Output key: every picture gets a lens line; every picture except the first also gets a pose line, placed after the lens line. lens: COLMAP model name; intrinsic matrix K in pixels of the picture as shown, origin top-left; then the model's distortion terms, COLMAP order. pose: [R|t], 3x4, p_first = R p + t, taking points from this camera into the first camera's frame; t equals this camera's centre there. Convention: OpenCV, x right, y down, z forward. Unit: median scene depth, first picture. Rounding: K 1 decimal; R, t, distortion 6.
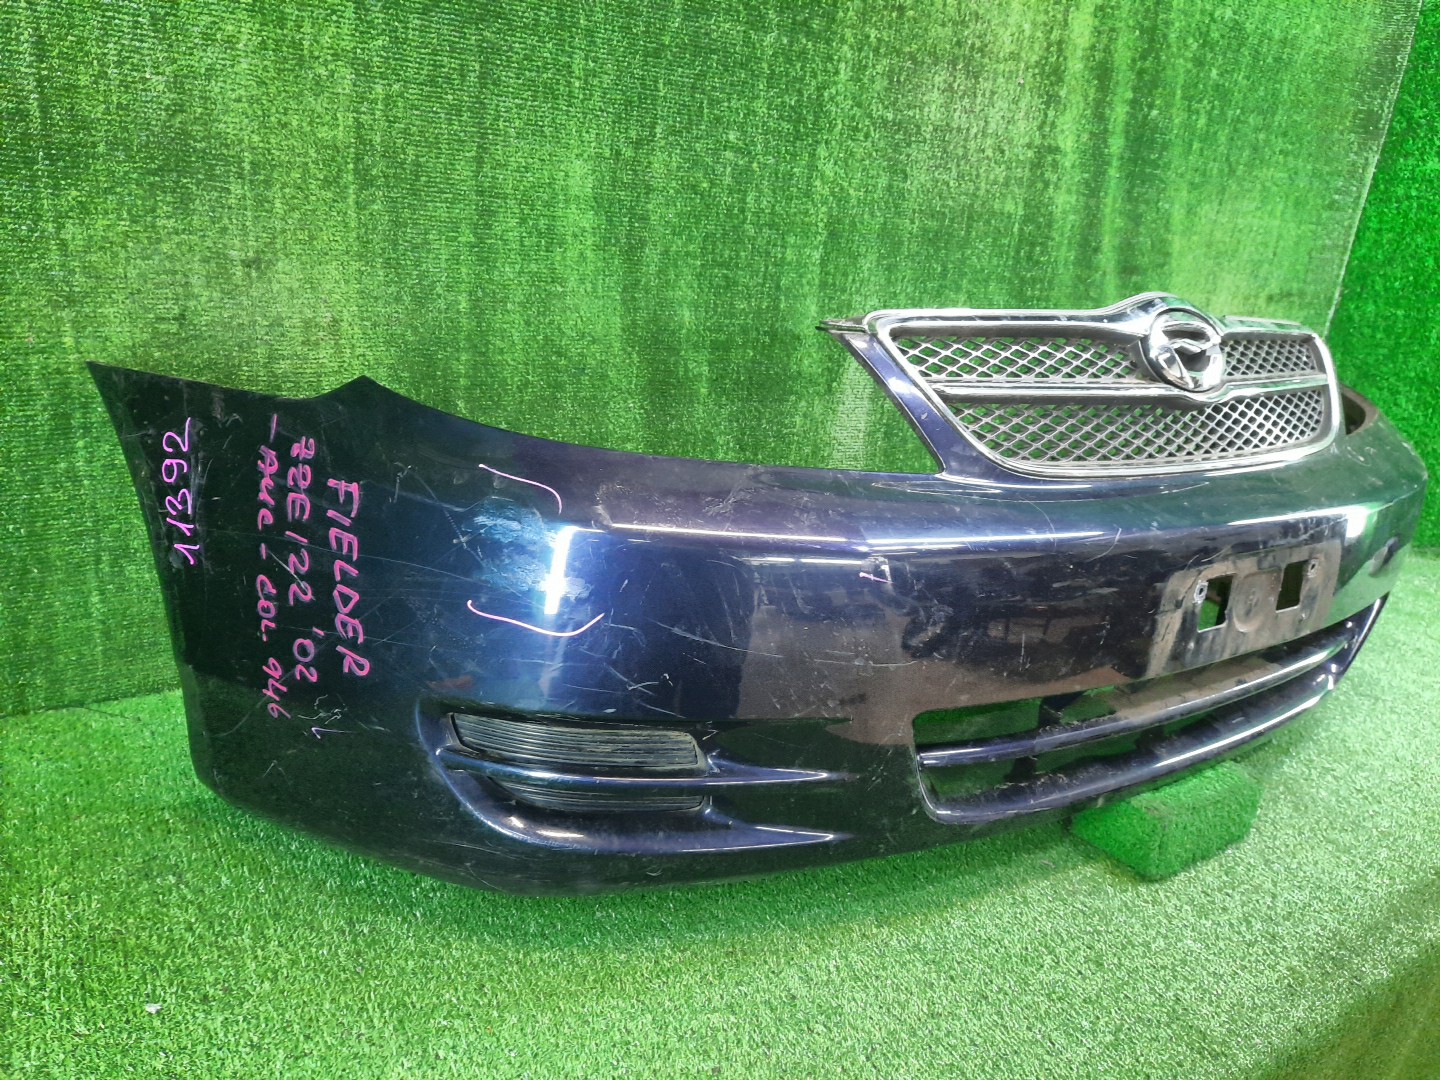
lens RADIAL K [[1081.6, 0, 720.3], [0, 1081.6, 546.8], [0, 0, 1]] dist [0.019178, -0.015314]
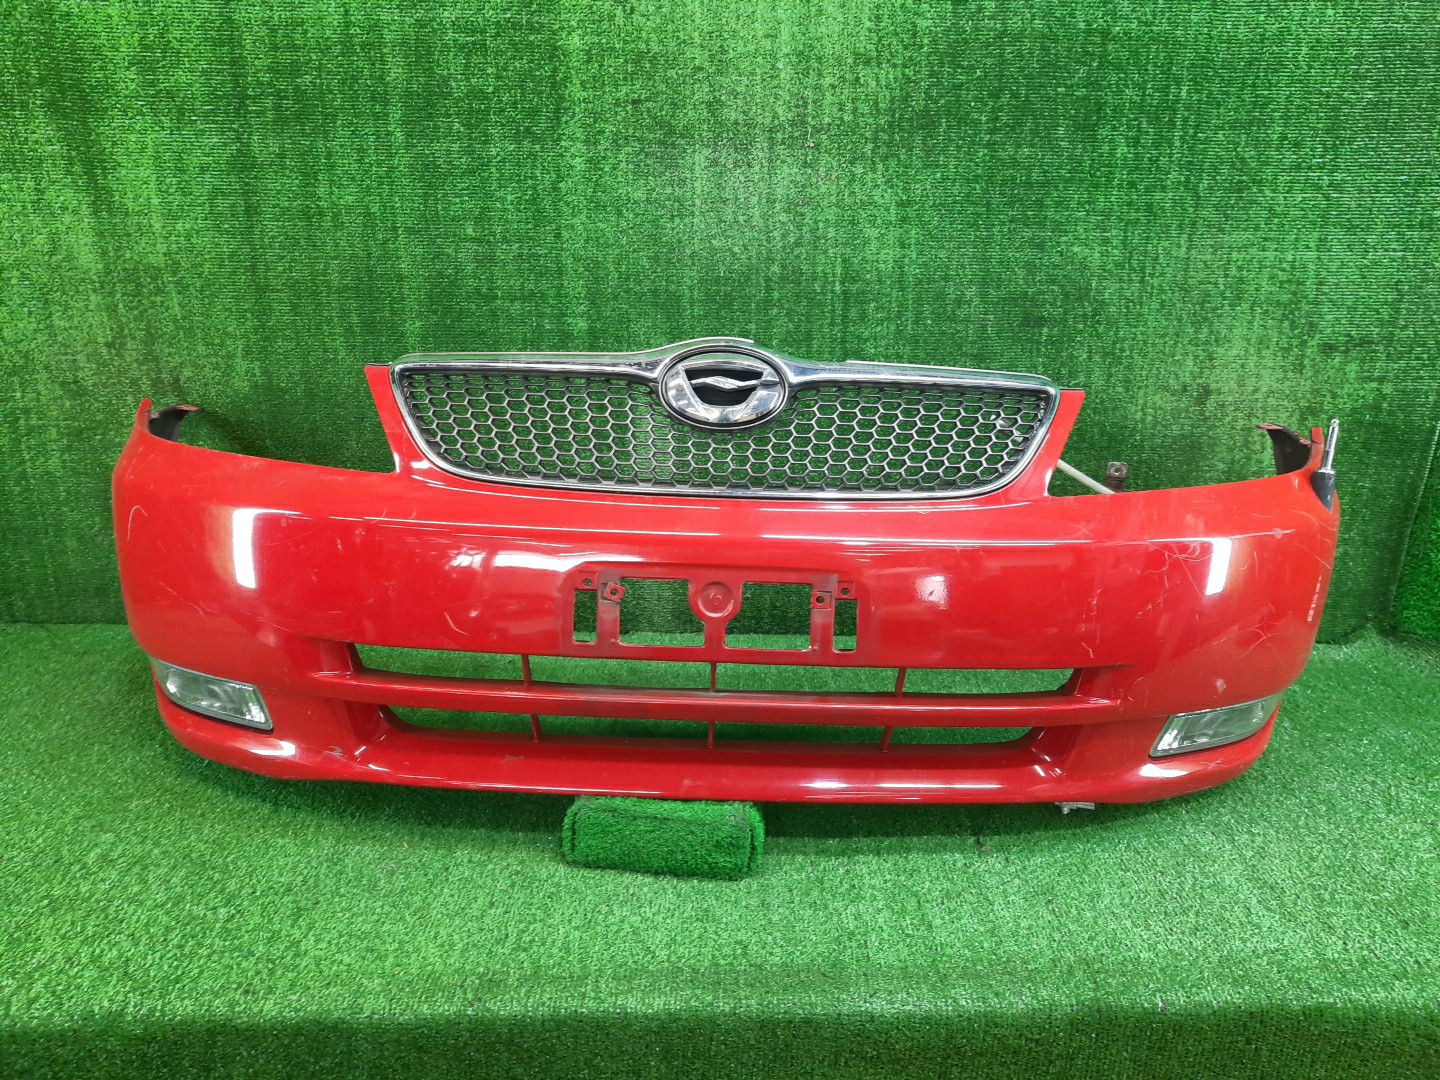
lens RADIAL K [[1081.6, 0, 723.8], [0, 1081.6, 535.6], [0, 0, 1]] dist [0.019178, -0.015314]
pose [[0.831135, 0.053009, -0.553539, 1.240114], [-0.107395, 0.992006, -0.066254, 0.017229], [0.545602, 0.114513, 0.830184, 0.237745]]
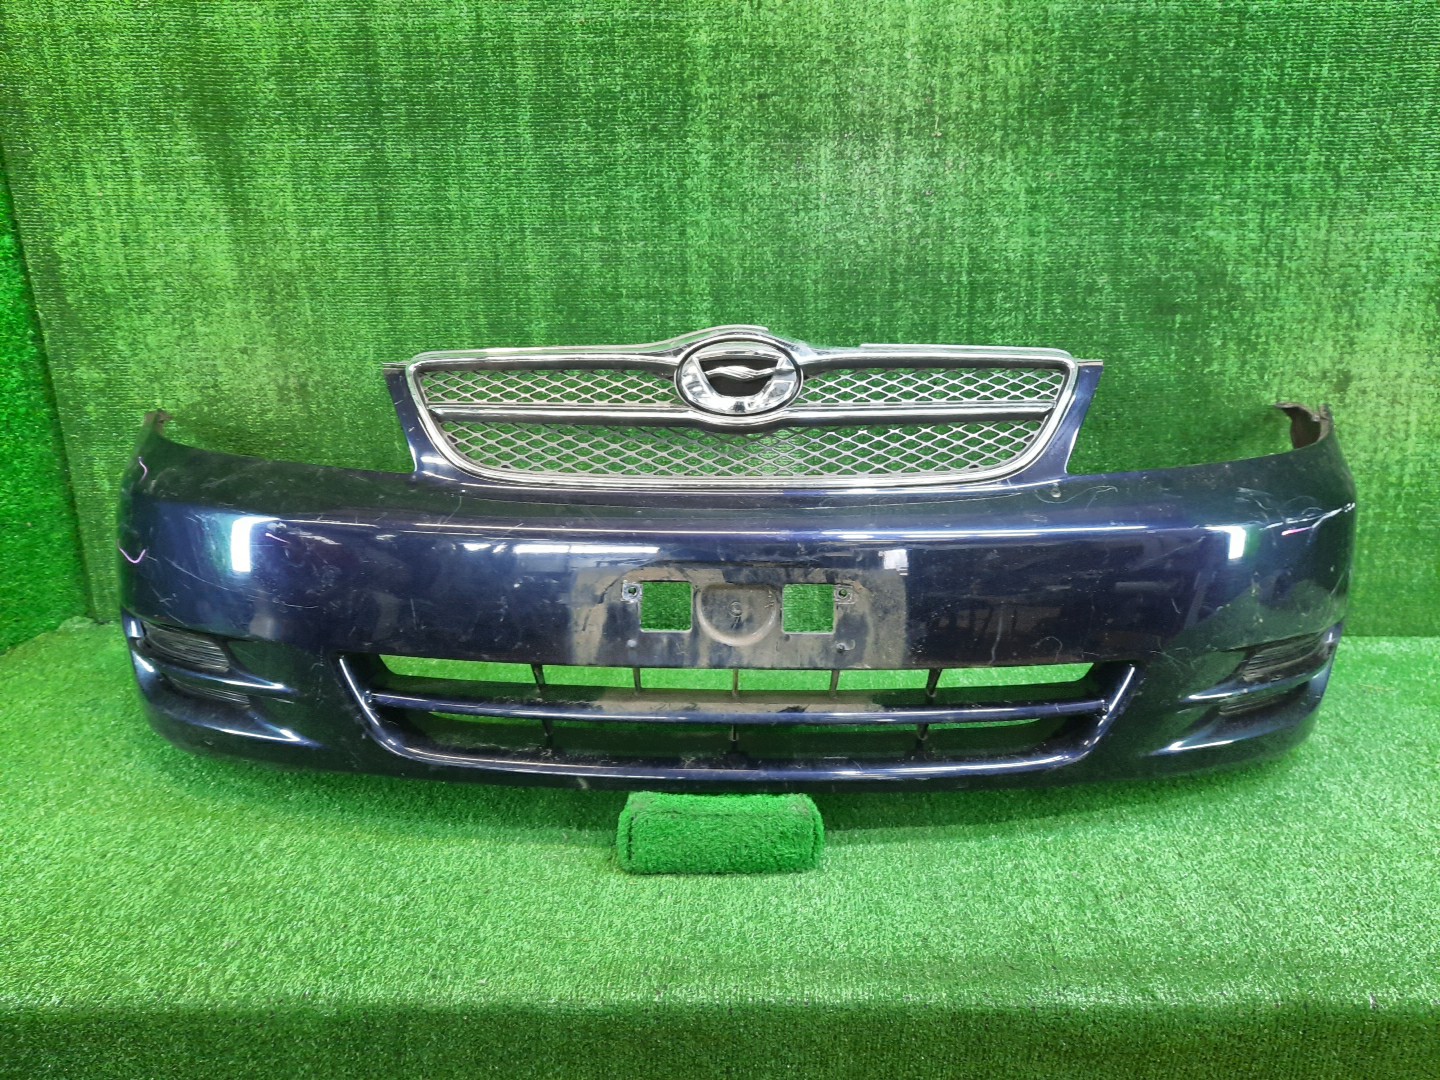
lens RADIAL K [[1081.6, 0, 712.8], [0, 1081.6, 538.6], [0, 0, 1]] dist [0.019178, -0.015314]
pose [[0.802219, 0.040596, -0.595648, 1.135213], [-0.101435, 0.992448, -0.068972, 0.054089], [0.588350, 0.115750, 0.800279, 0.176425]]
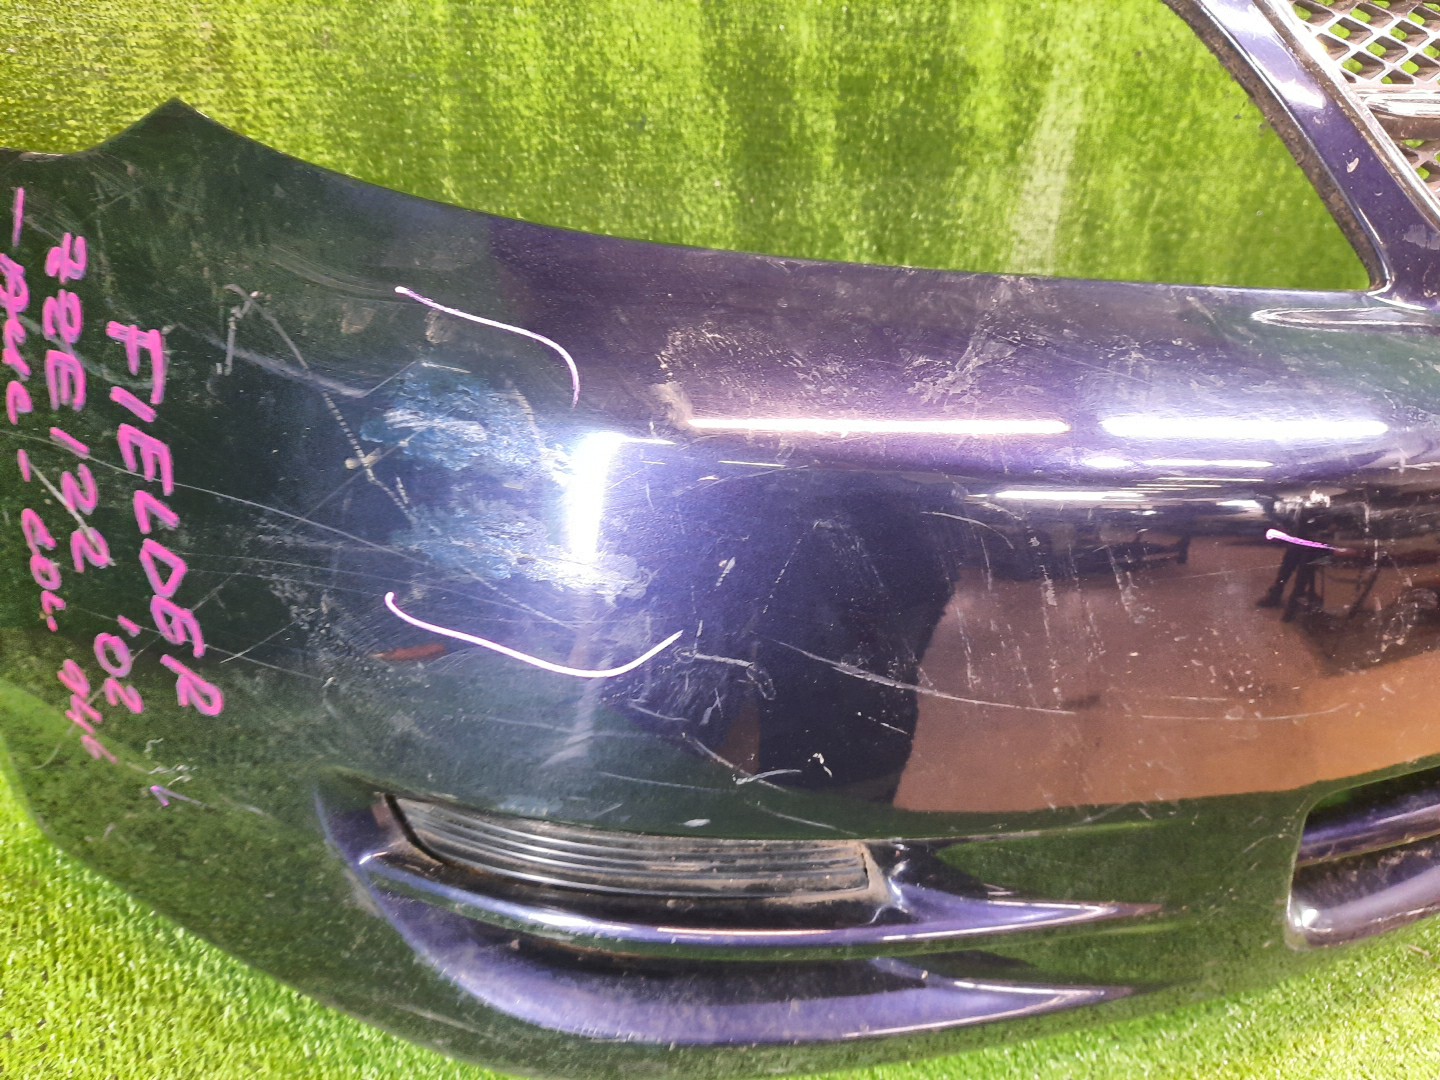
lens RADIAL K [[1081.6, 0, 706.7], [0, 1081.6, 546.1], [0, 0, 1]] dist [0.019178, -0.015314]
pose [[0.996663, 0.003550, -0.081547, -0.047751], [0.010183, 0.985840, 0.167379, -0.035766], [0.080986, -0.167650, 0.982514, 0.445115]]
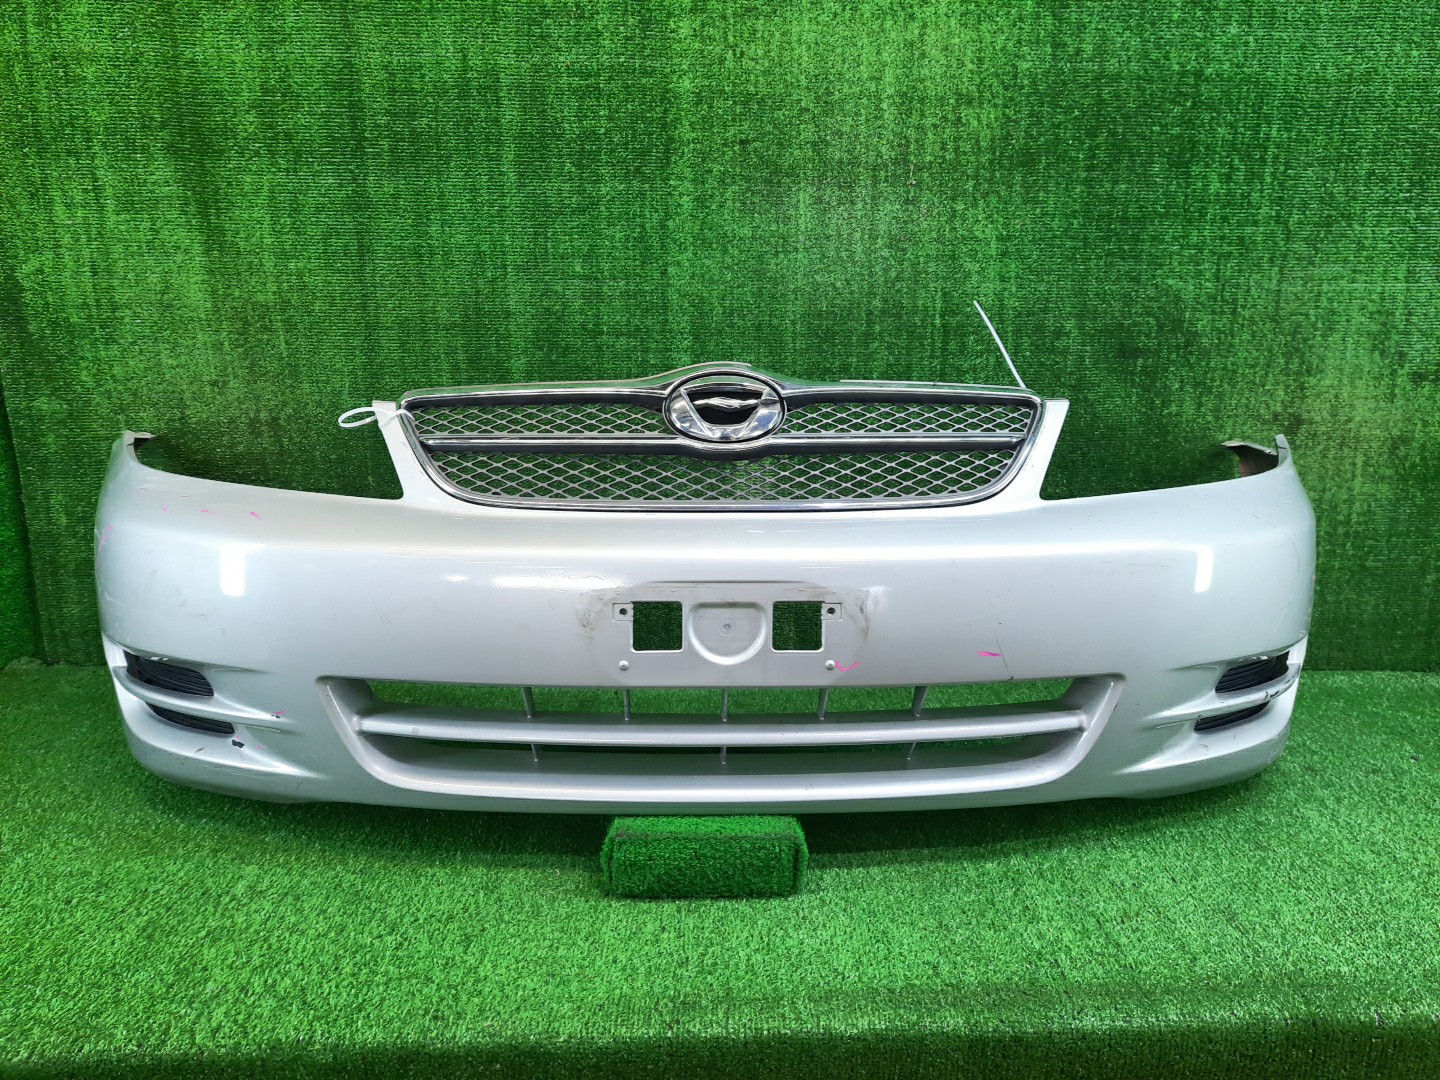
lens RADIAL K [[1081.6, 0, 712.7], [0, 1081.6, 534.0], [0, 0, 1]] dist [0.019178, -0.015314]
pose [[0.838477, 0.010727, -0.544831, 1.075678], [-0.096437, 0.986947, -0.128980, 0.089059], [0.536336, 0.160689, 0.828567, 0.137684]]
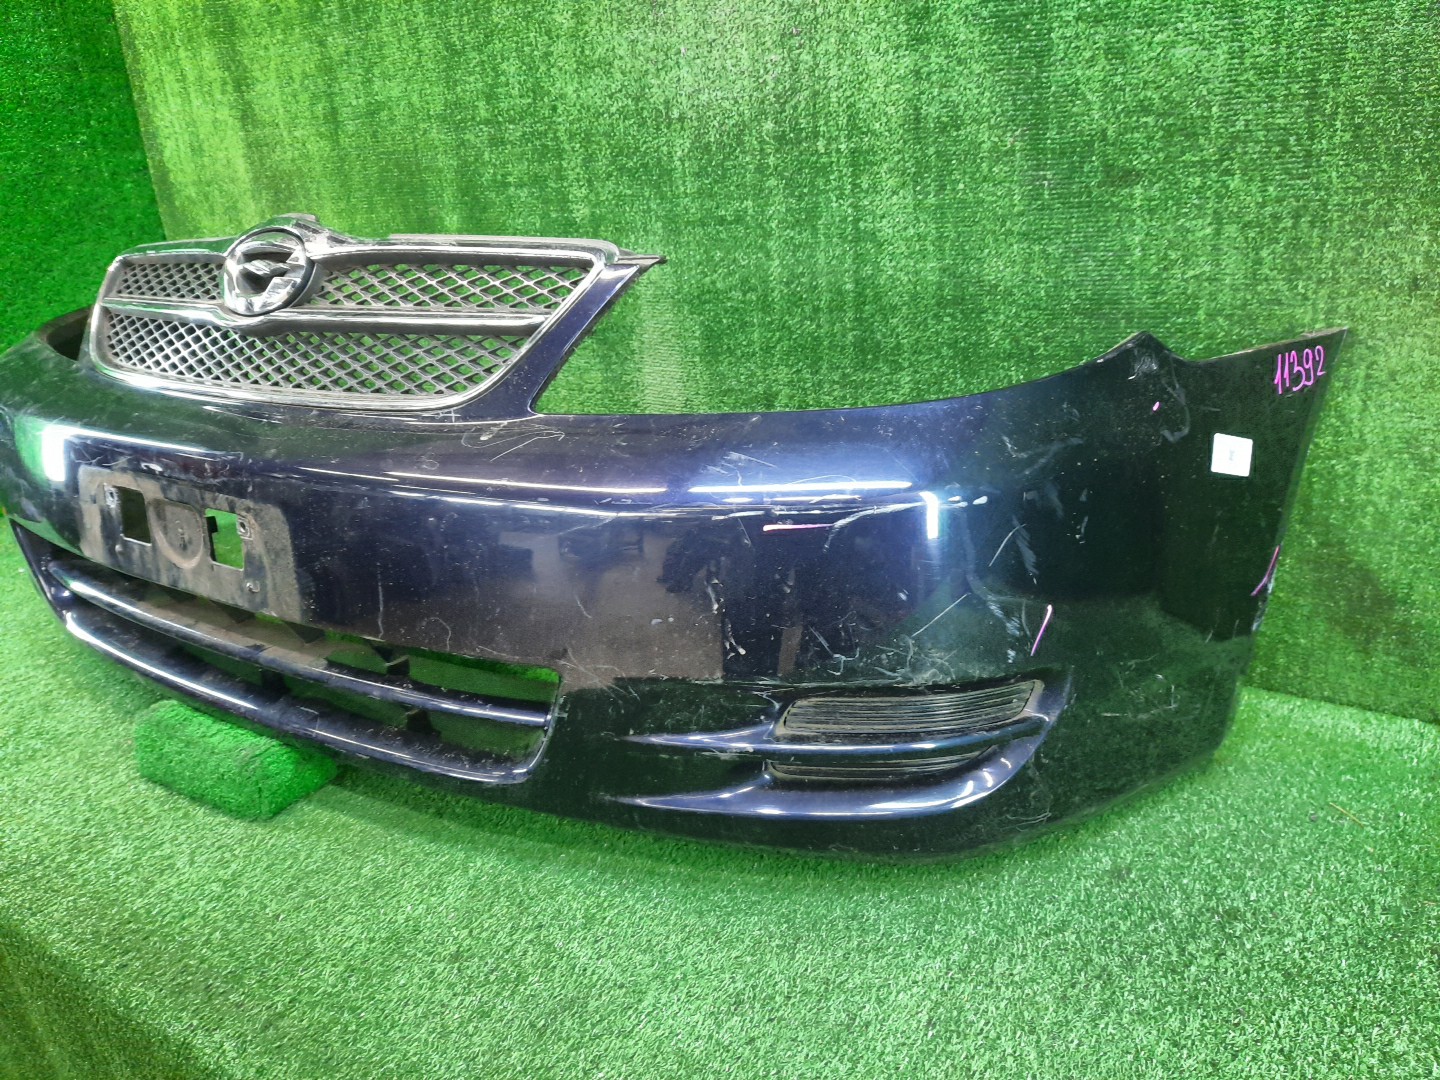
lens RADIAL K [[1081.6, 0, 704.6], [0, 1081.6, 539.8], [0, 0, 1]] dist [0.019178, -0.015314]
pose [[0.346620, 0.181905, -0.920198, 1.605169], [-0.212952, 0.970661, 0.111666, -0.156336], [0.913513, 0.157252, 0.375188, 1.124702]]
